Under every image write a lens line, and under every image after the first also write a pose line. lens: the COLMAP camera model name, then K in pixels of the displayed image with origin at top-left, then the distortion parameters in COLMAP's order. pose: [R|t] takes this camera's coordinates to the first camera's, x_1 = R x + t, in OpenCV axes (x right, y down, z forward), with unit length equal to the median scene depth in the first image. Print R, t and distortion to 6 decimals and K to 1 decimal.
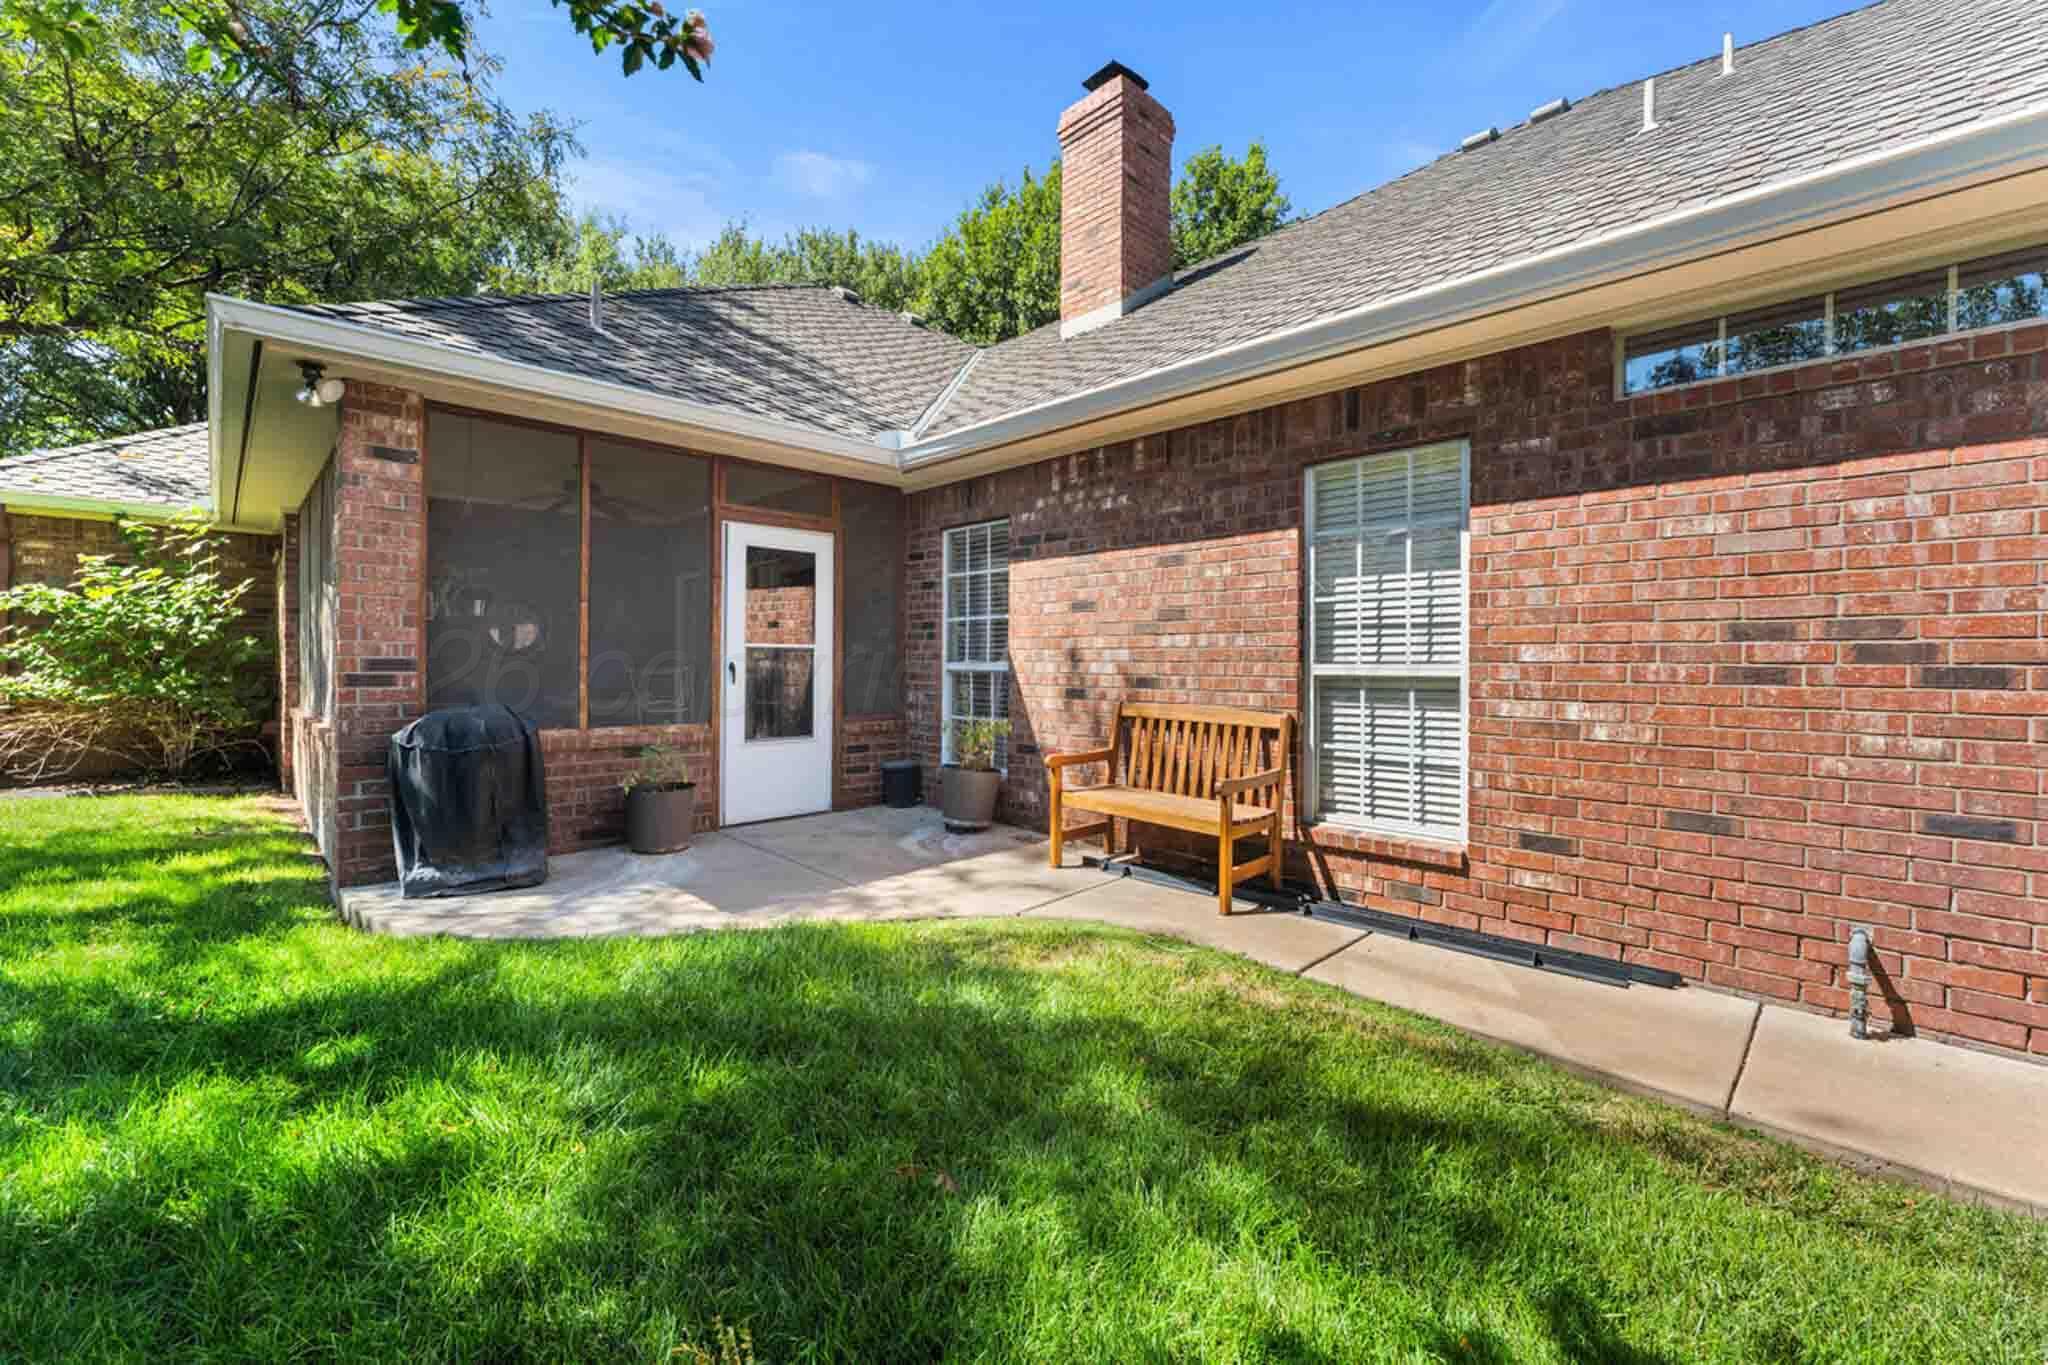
lens RADIAL K [[834.9, 0, 1023.4], [0, 834.9, 658.0], [0, 0, 1]] dist [-0.002254, 0.000226]
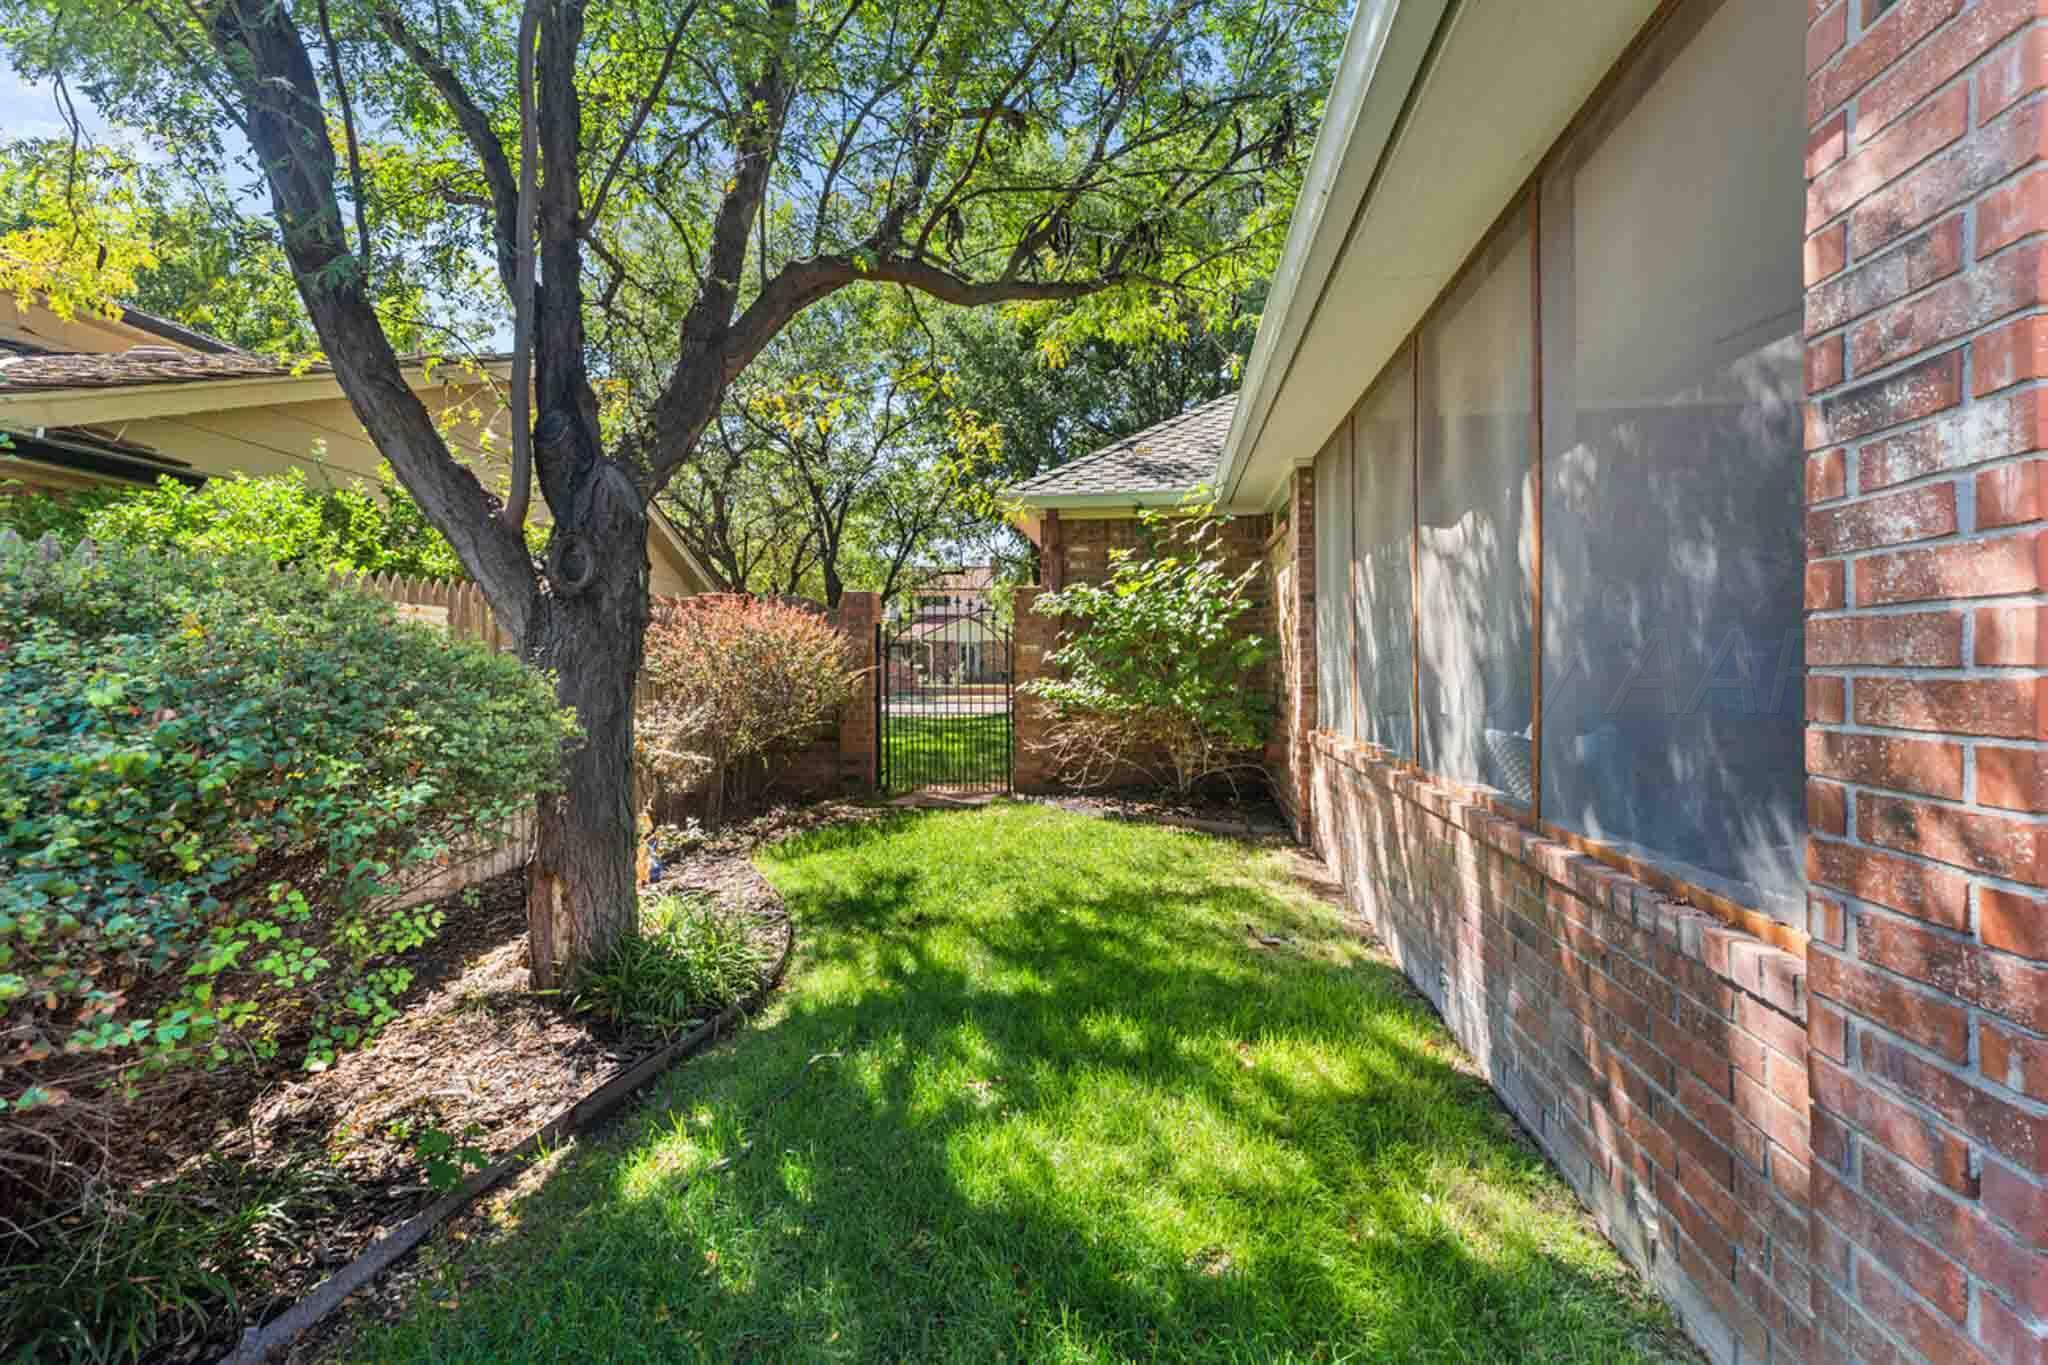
lens RADIAL K [[834.9, 0, 1023.5], [0, 834.9, 669.6], [0, 0, 1]] dist [-0.002254, 0.000226]
pose [[0.599269, 0.002901, -0.800542, -0.435438], [0.009193, 0.999903, 0.010505, -0.003406], [0.800495, -0.013655, 0.599184, 0.355749]]
